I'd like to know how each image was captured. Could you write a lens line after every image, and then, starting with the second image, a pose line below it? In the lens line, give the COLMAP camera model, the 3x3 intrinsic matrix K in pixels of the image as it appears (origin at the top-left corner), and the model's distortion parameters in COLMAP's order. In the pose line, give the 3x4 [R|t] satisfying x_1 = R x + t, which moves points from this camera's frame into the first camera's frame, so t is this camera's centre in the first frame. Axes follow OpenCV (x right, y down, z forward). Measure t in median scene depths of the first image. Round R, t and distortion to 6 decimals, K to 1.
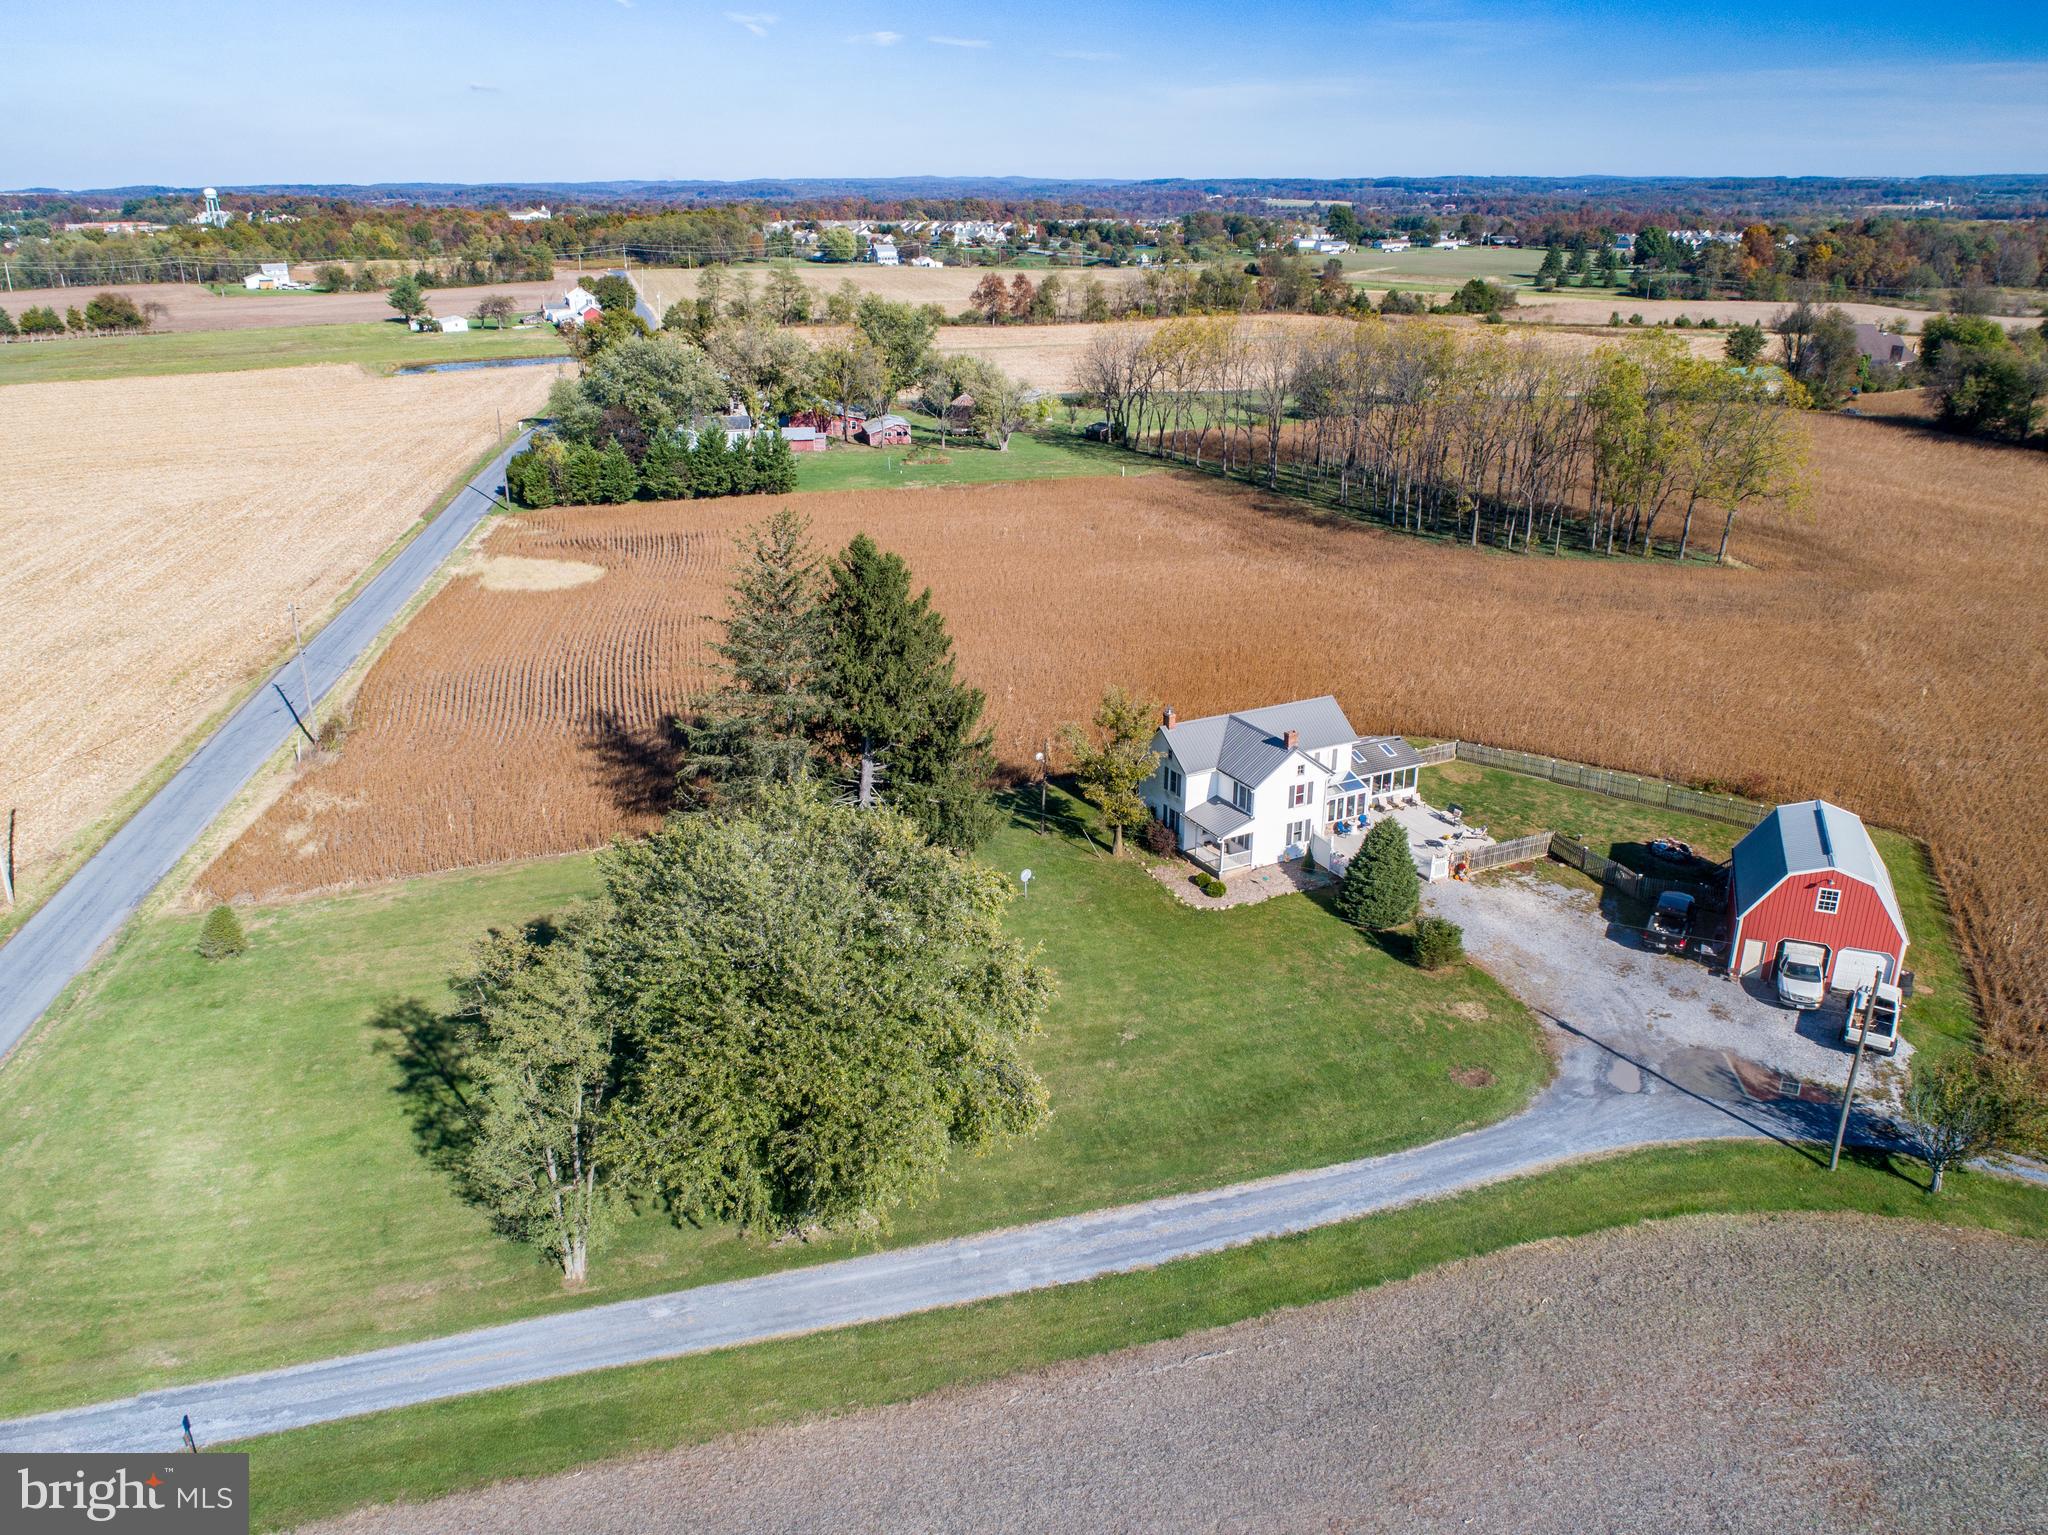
lens RADIAL K [[1549.1, 0, 1023.1], [0, 1549.1, 776.5], [0, 0, 1]] dist [-0.025379, 0.012745]
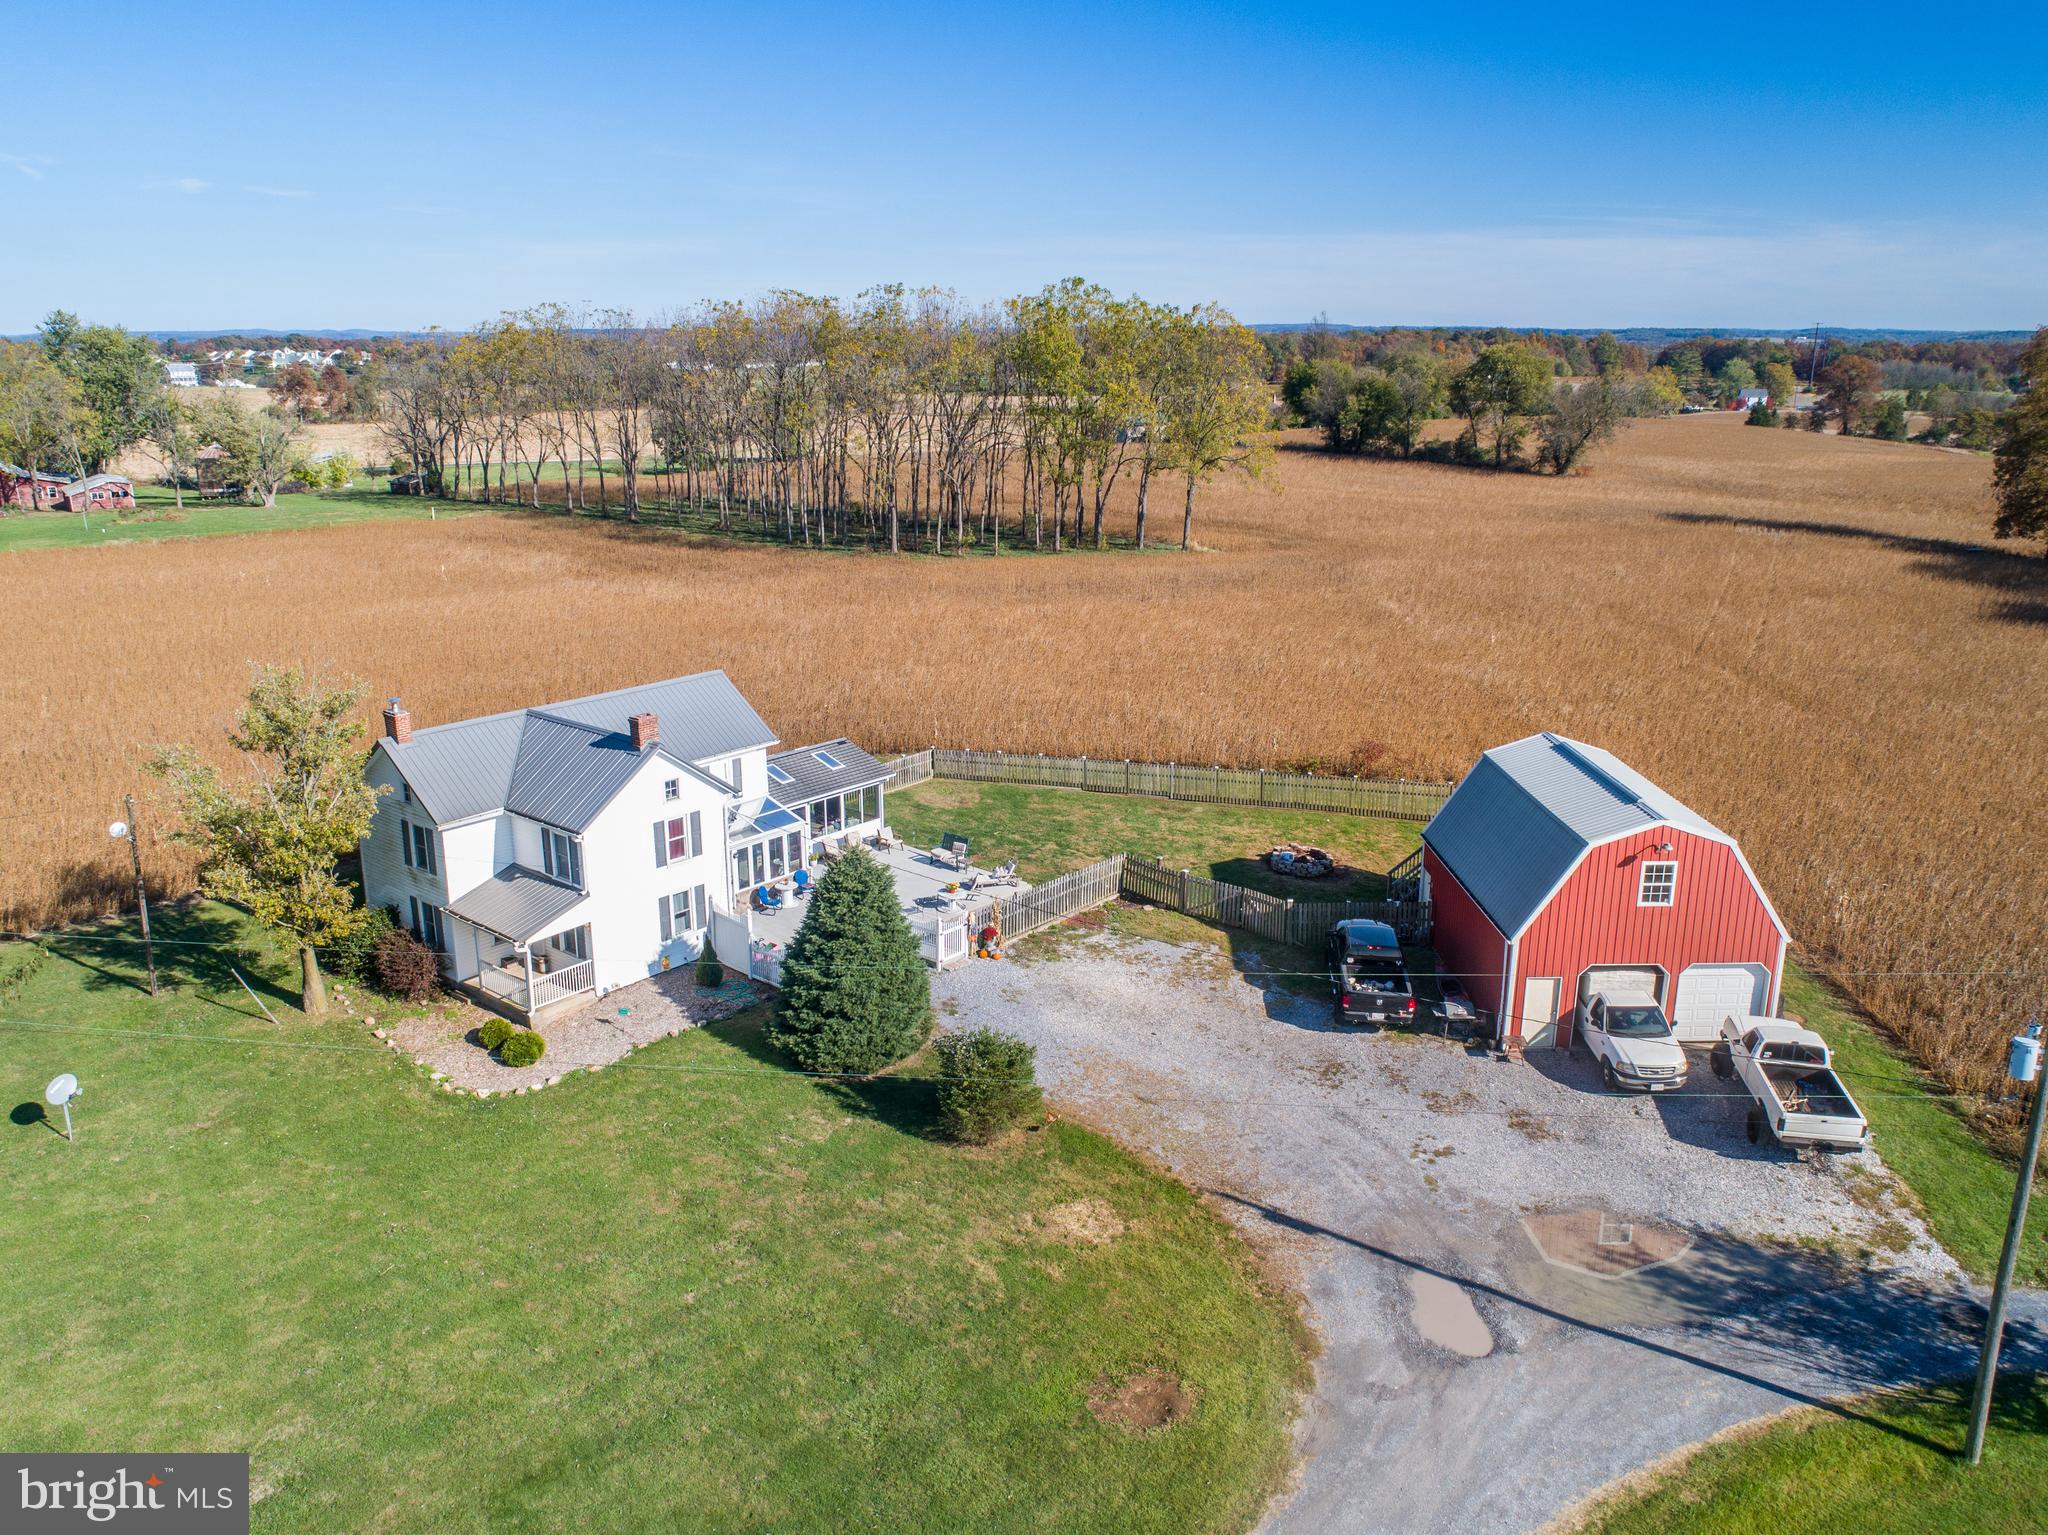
lens RADIAL K [[1549.1, 0, 1022.4], [0, 1549.1, 766.9], [0, 0, 1]] dist [-0.025379, 0.012745]
pose [[0.925914, -0.101710, 0.363784, 0.098788], [0.136374, 0.988122, -0.070833, 0.039673], [-0.352259, 0.115196, 0.928786, 0.469563]]
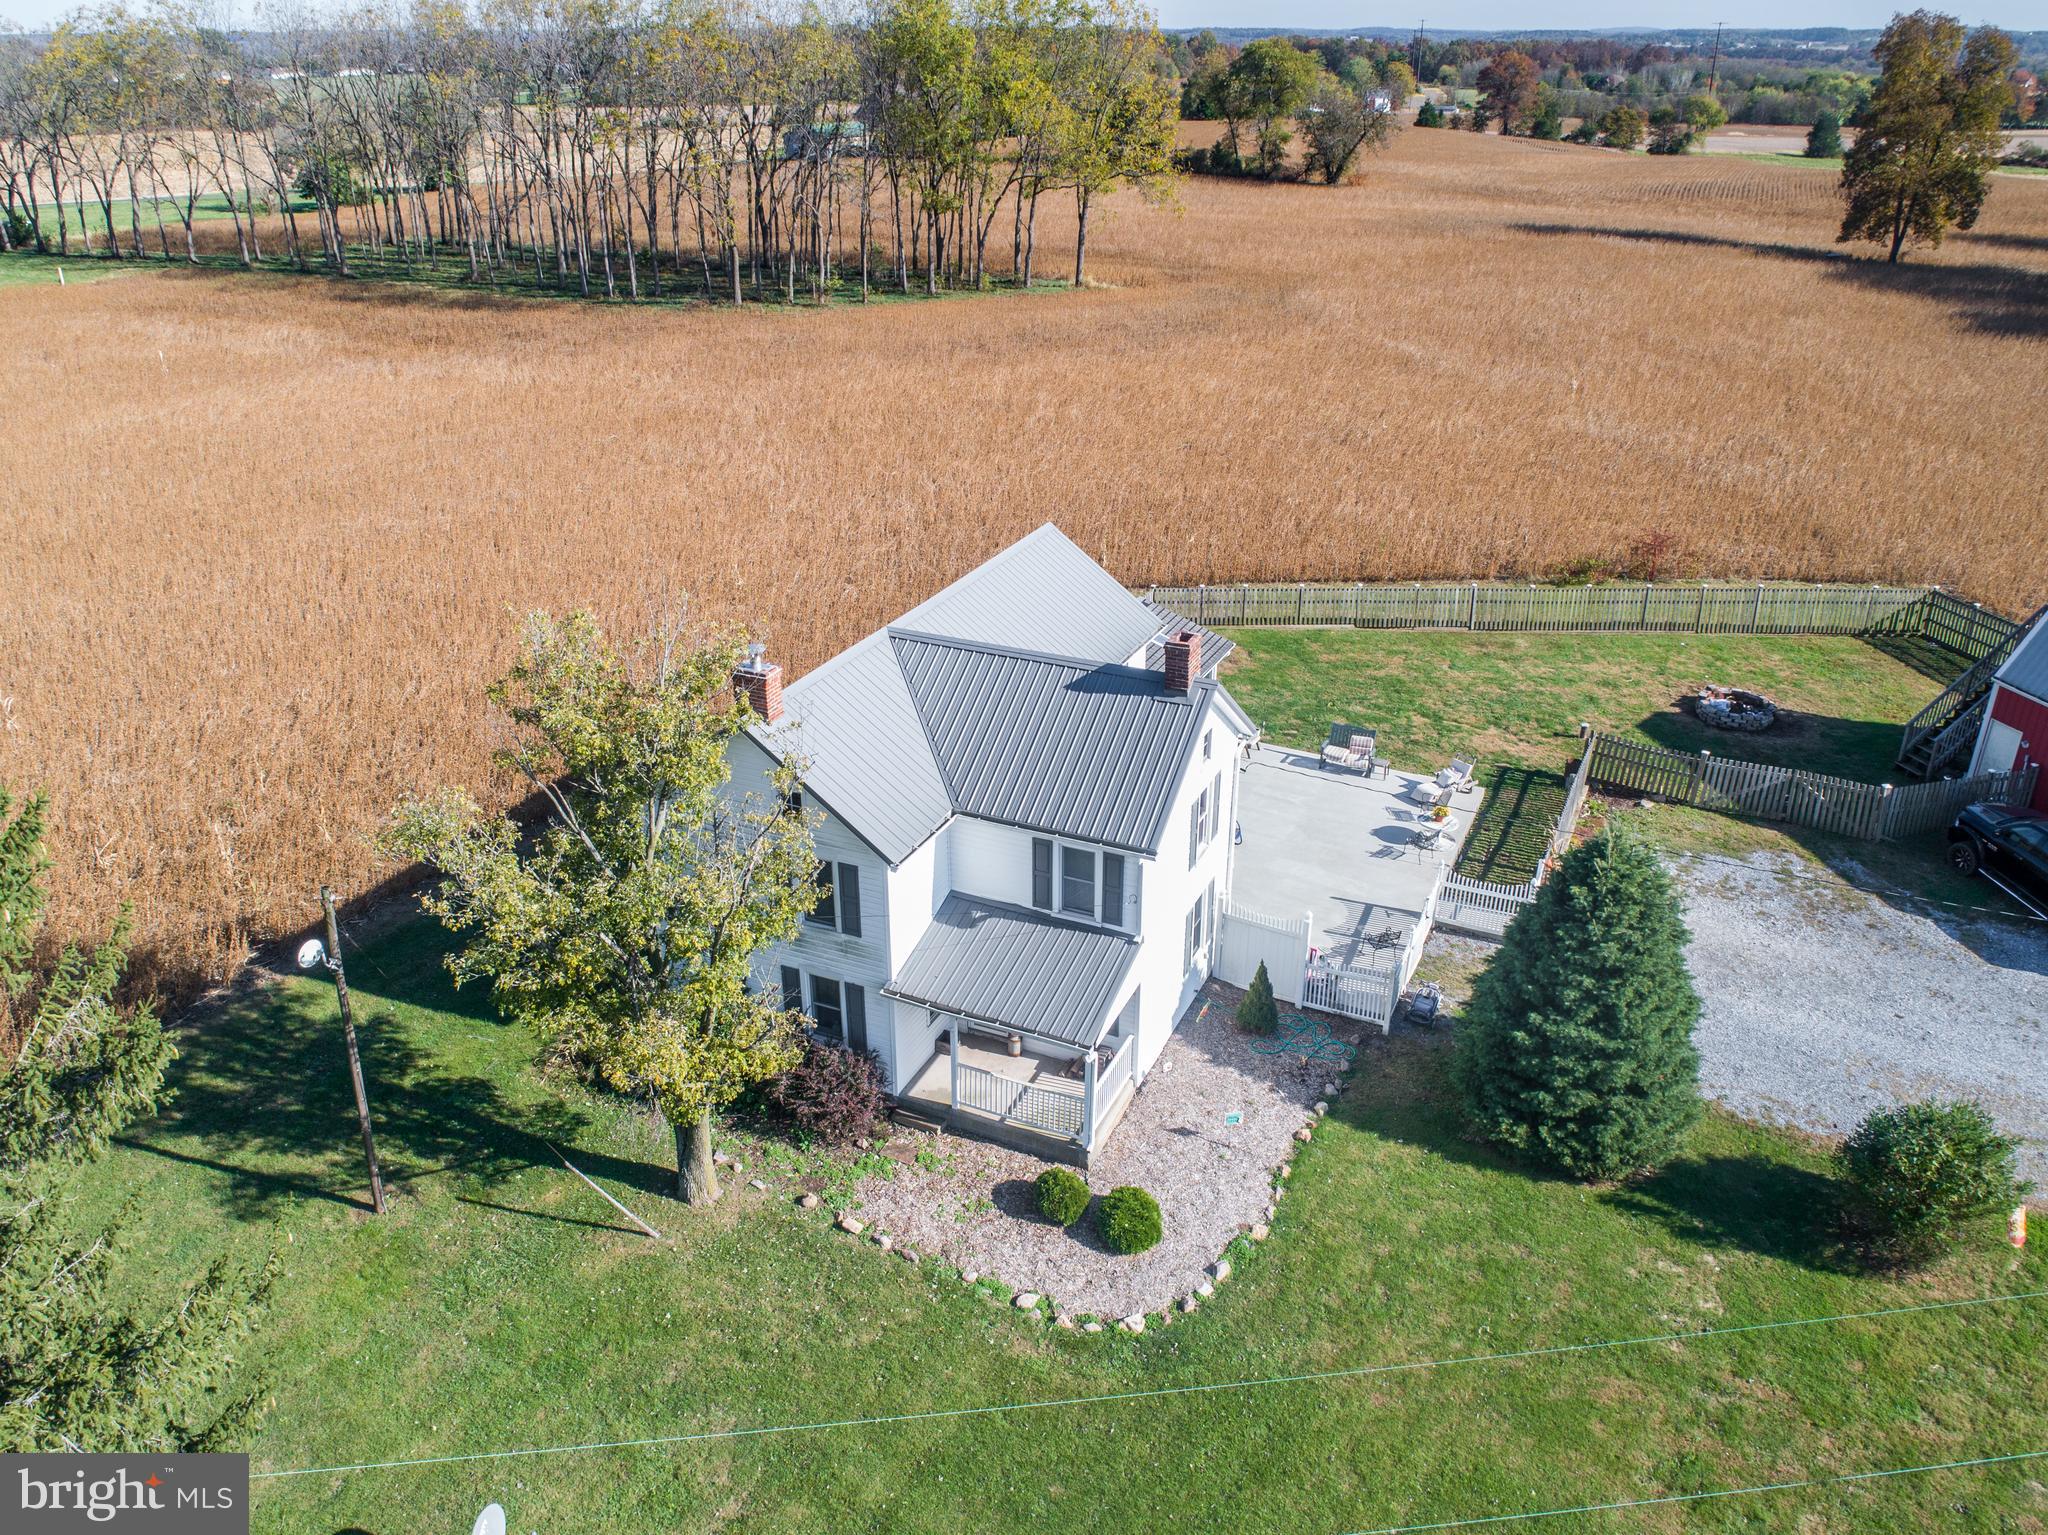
lens RADIAL K [[1549.1, 0, 1024.3], [0, 1549.1, 772.3], [0, 0, 1]] dist [-0.025379, 0.012745]
pose [[0.793408, -0.262561, 0.549150, -0.027362], [0.220025, 0.964890, 0.143444, -0.052261], [-0.567532, 0.007017, 0.823321, 0.739551]]
